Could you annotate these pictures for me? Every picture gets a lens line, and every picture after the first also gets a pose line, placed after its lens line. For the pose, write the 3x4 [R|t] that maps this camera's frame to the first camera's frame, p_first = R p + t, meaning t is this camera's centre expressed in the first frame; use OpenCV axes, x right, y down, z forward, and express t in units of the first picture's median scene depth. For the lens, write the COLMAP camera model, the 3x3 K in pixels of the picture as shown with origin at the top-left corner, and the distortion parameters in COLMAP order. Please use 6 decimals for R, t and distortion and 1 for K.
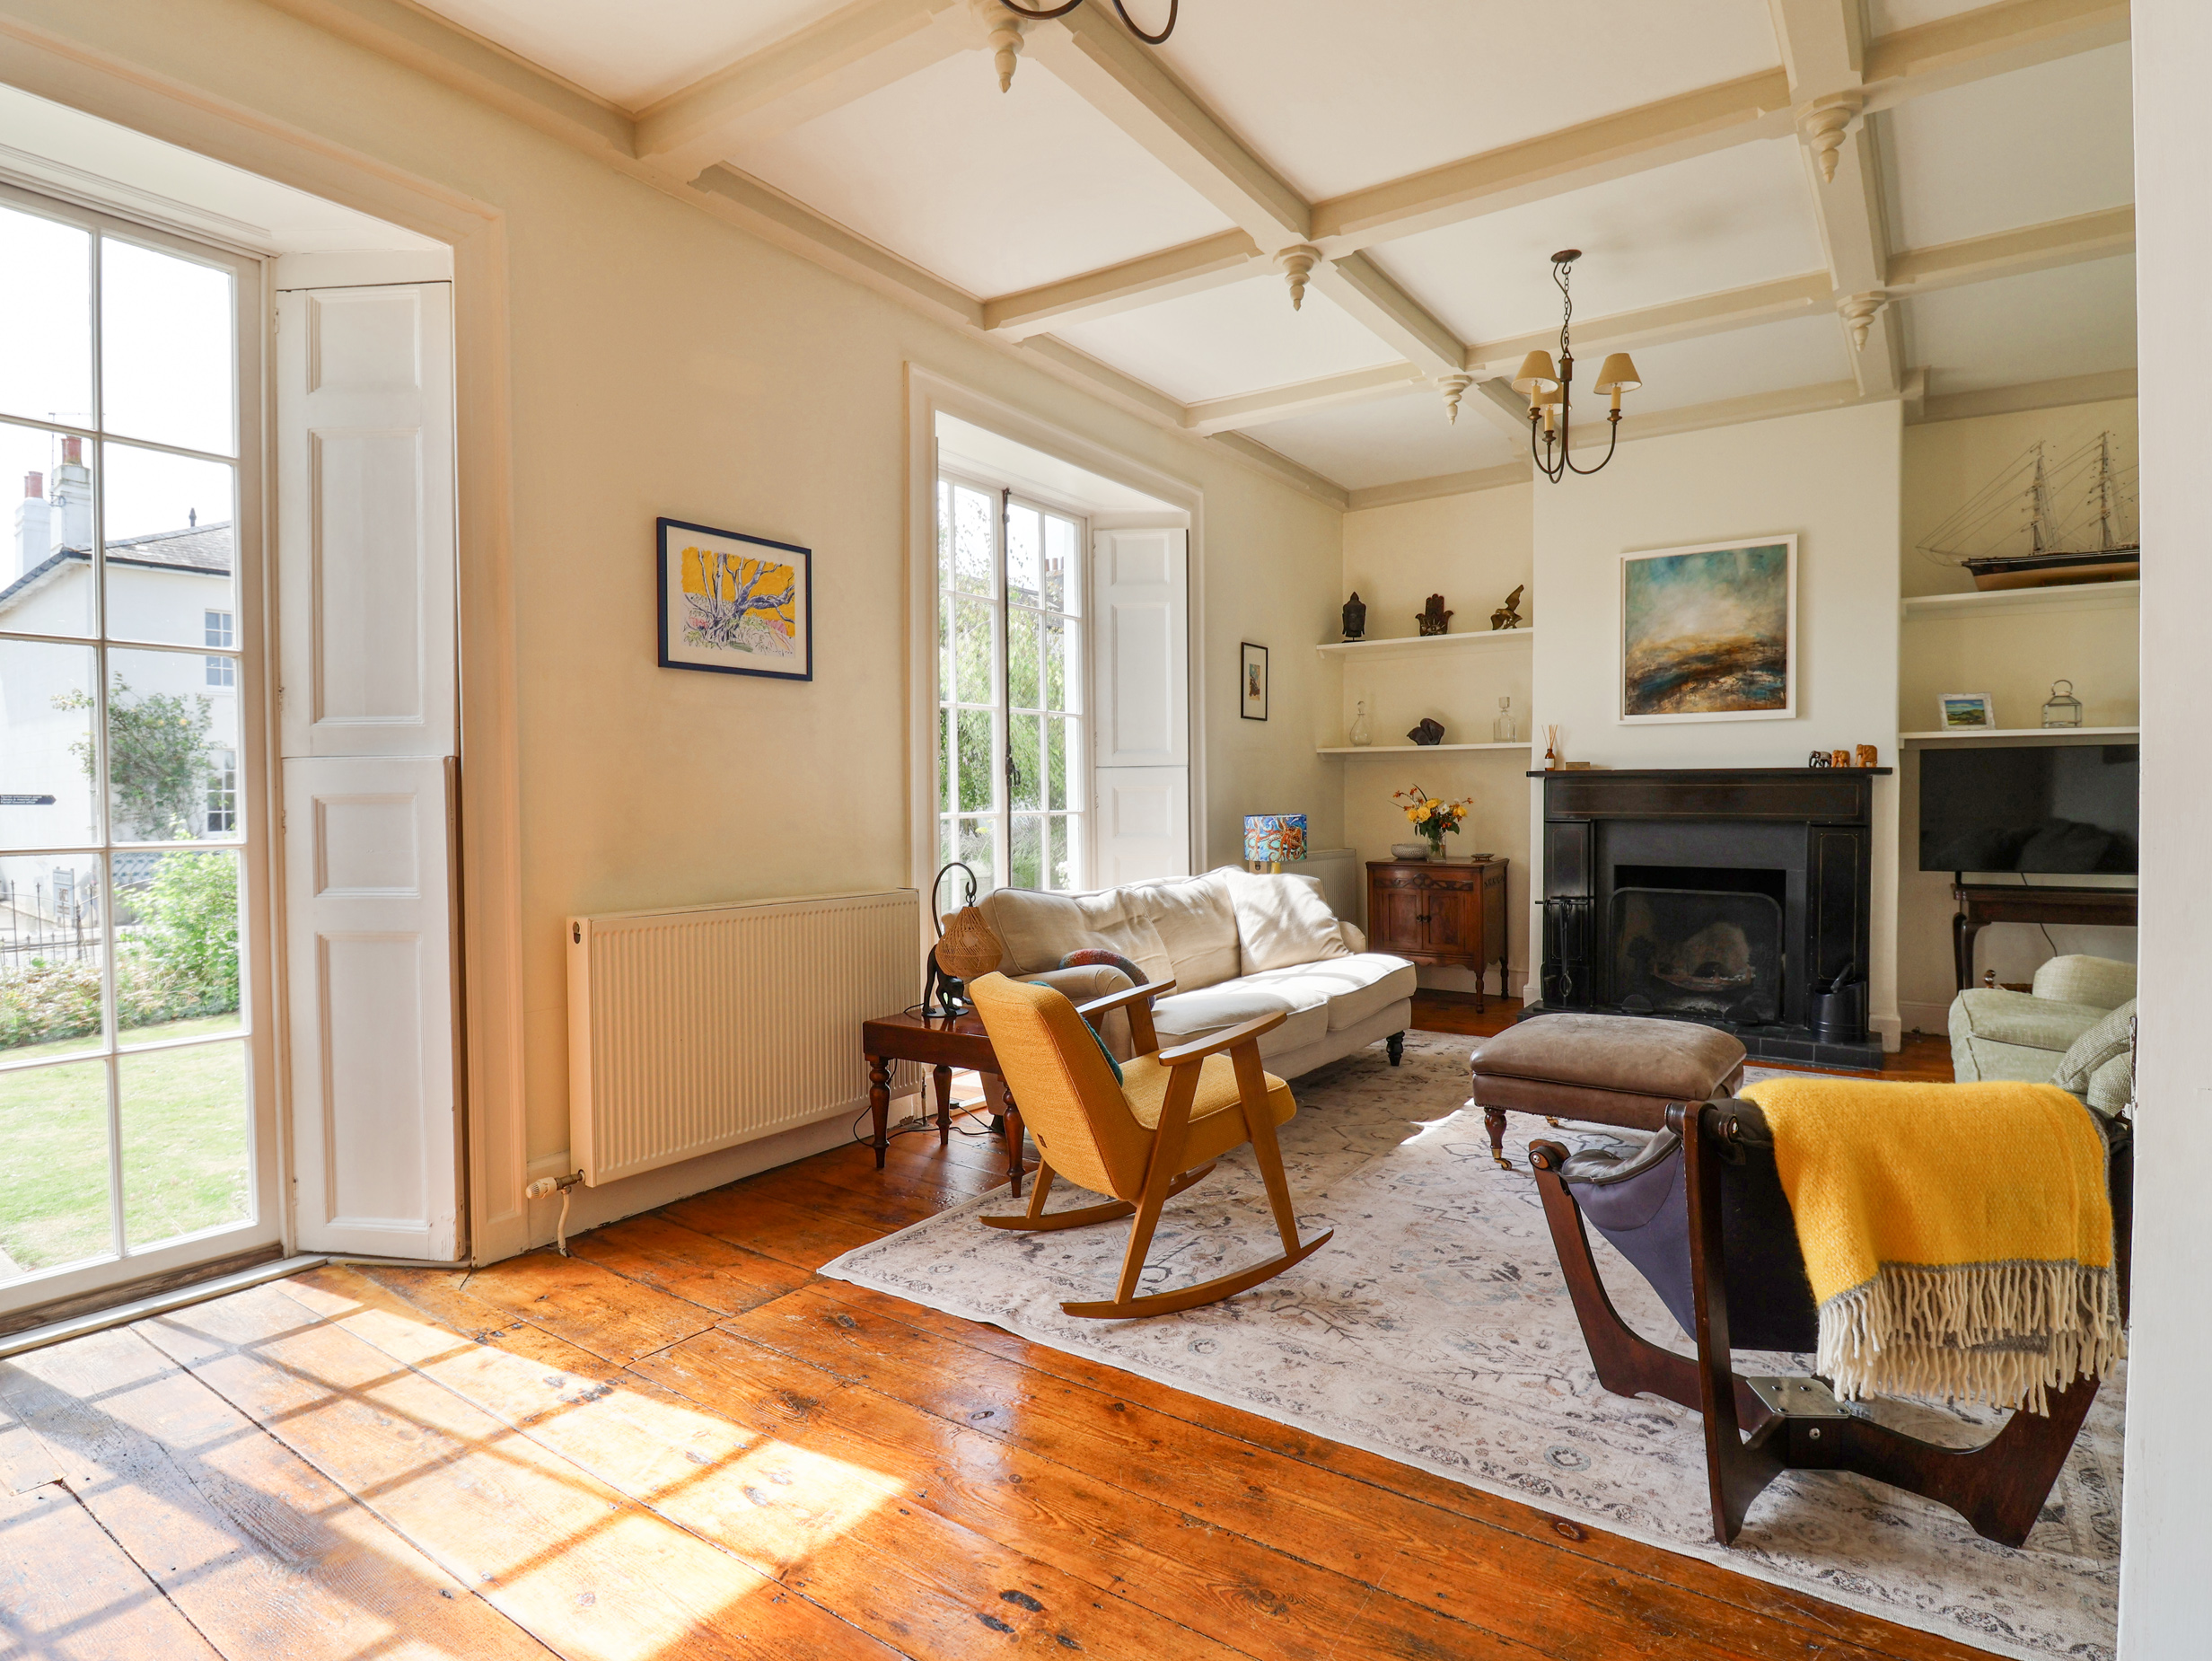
lens RADIAL K [[1153.5, 0, 1131.2], [0, 1153.5, 827.4], [0, 0, 1]] dist [0.002762, -0.015887]
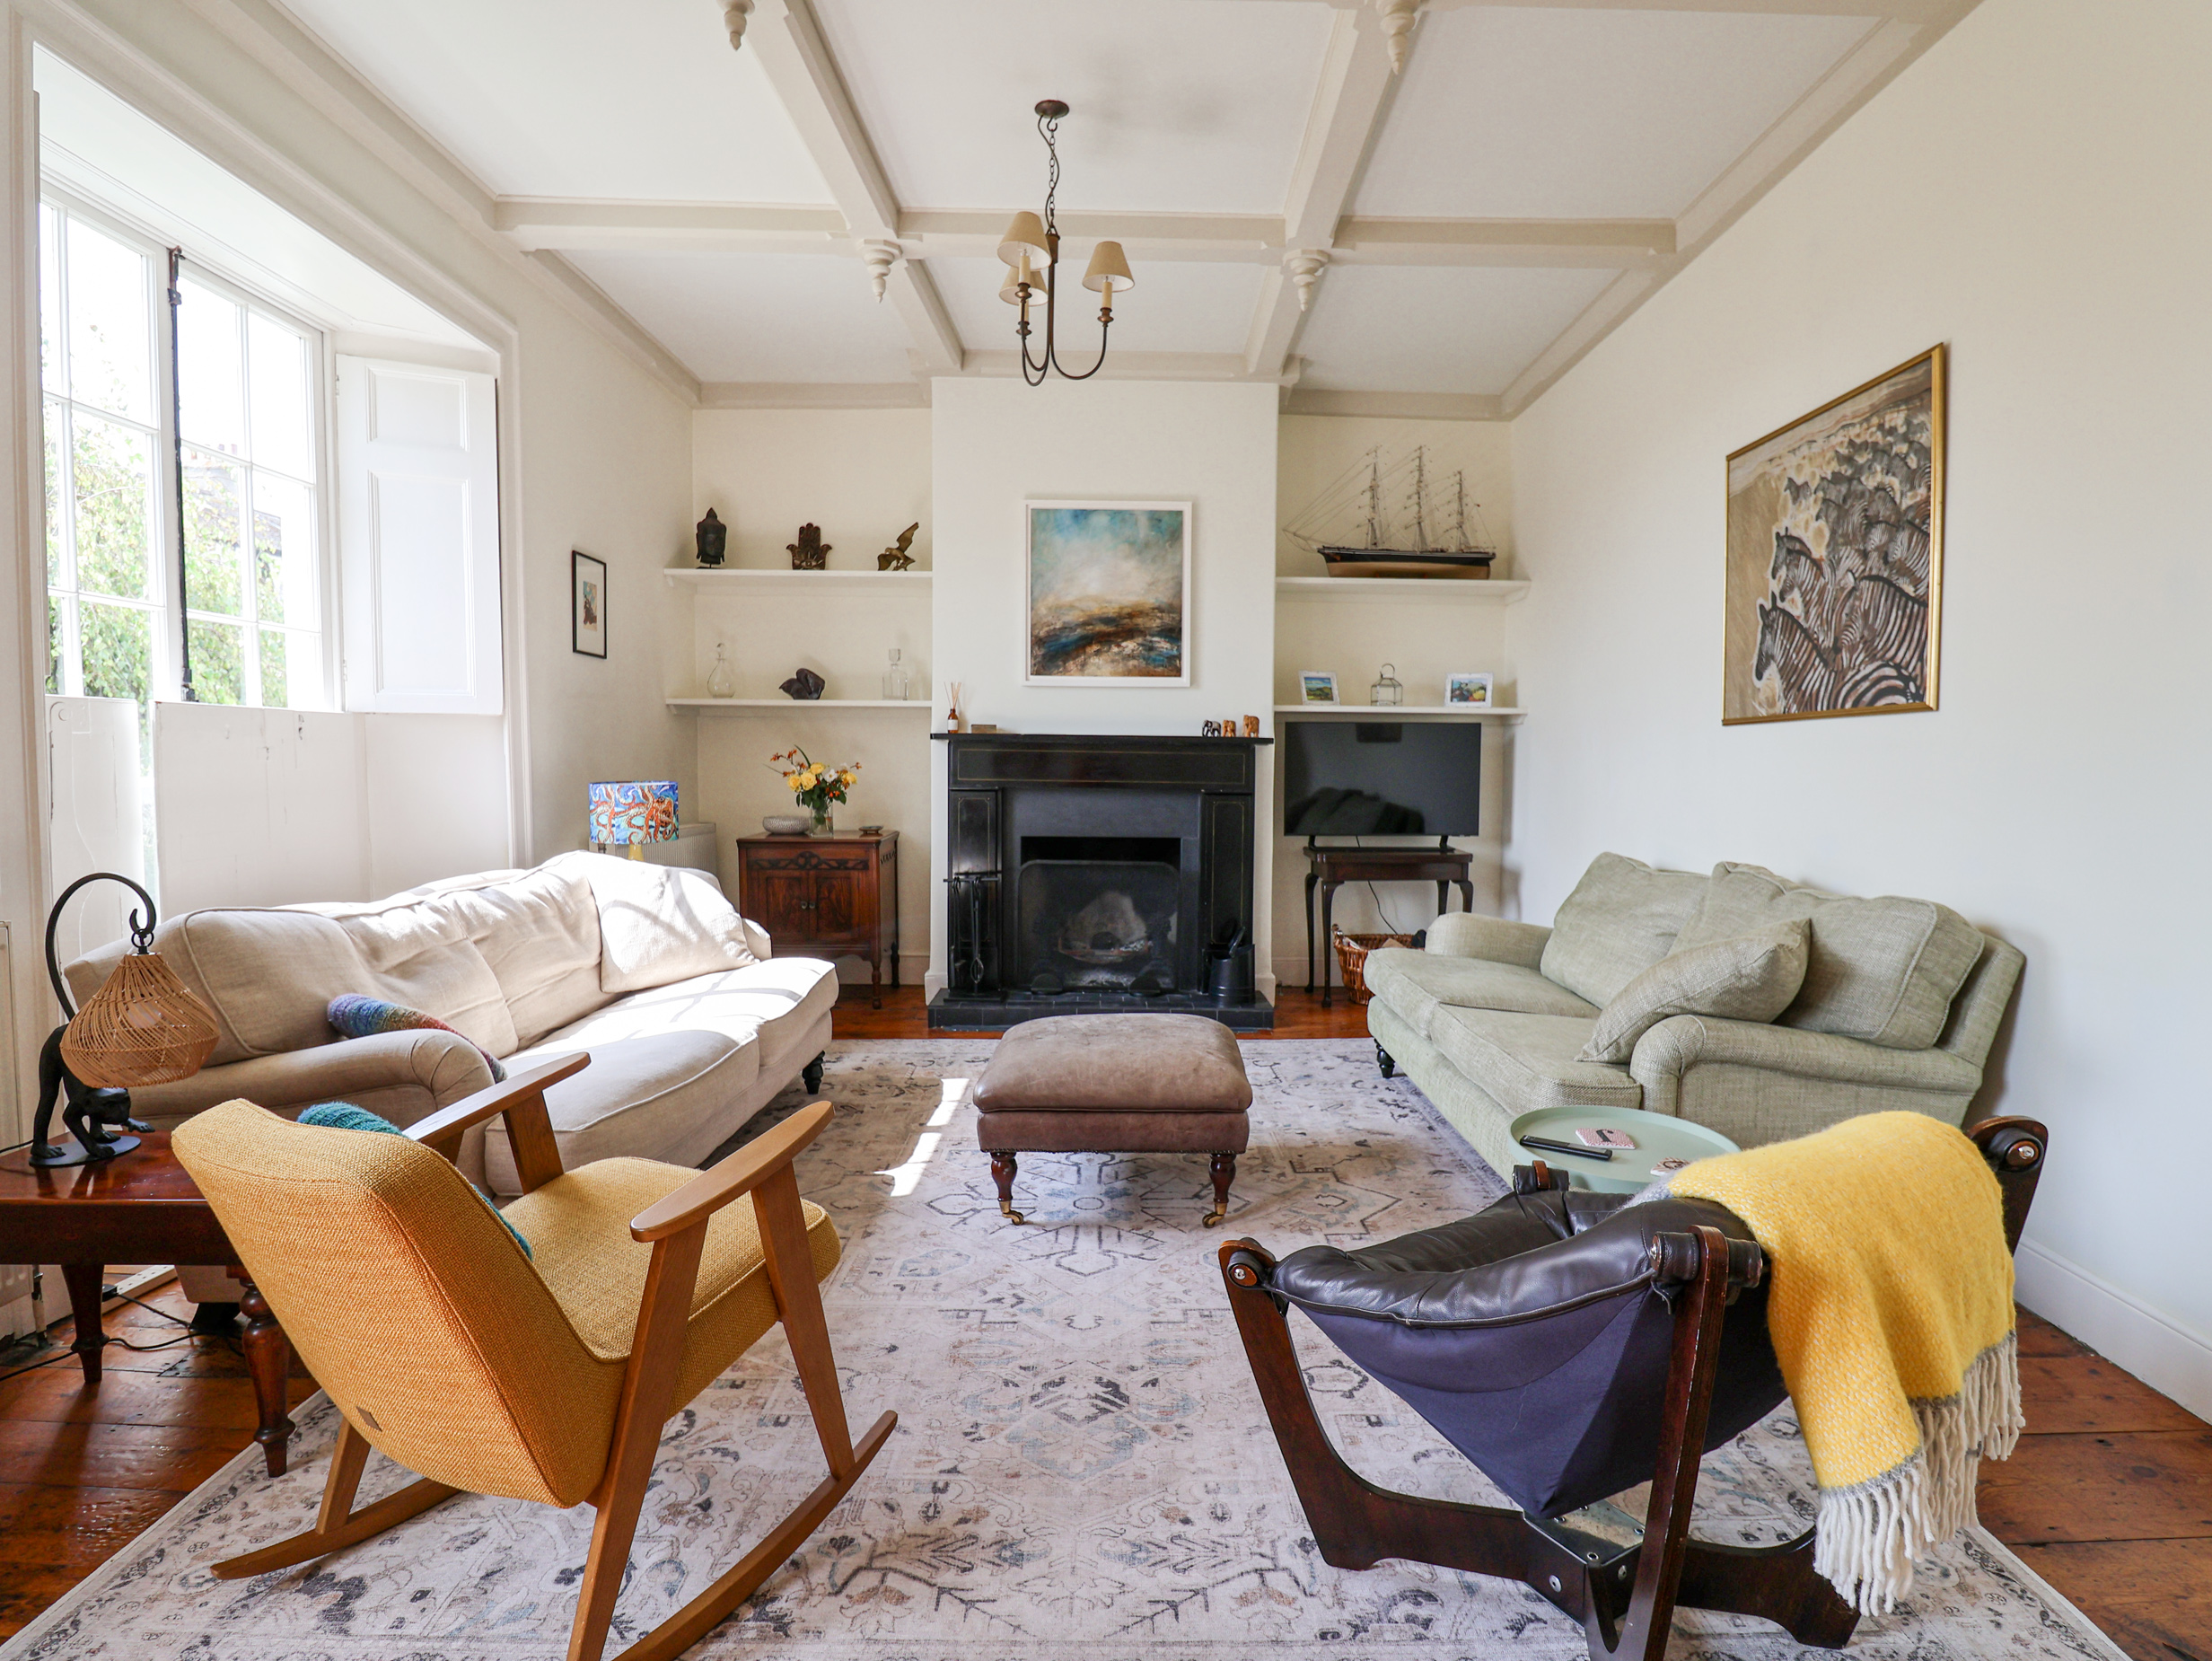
lens RADIAL K [[1153.5, 0, 1131.2], [0, 1153.5, 827.4], [0, 0, 1]] dist [0.002762, -0.015887]
pose [[0.819487, -0.020672, 0.572724, -0.044101], [0.003460, 0.999509, 0.031126, -0.003603], [-0.573087, -0.023525, 0.819157, 0.200086]]
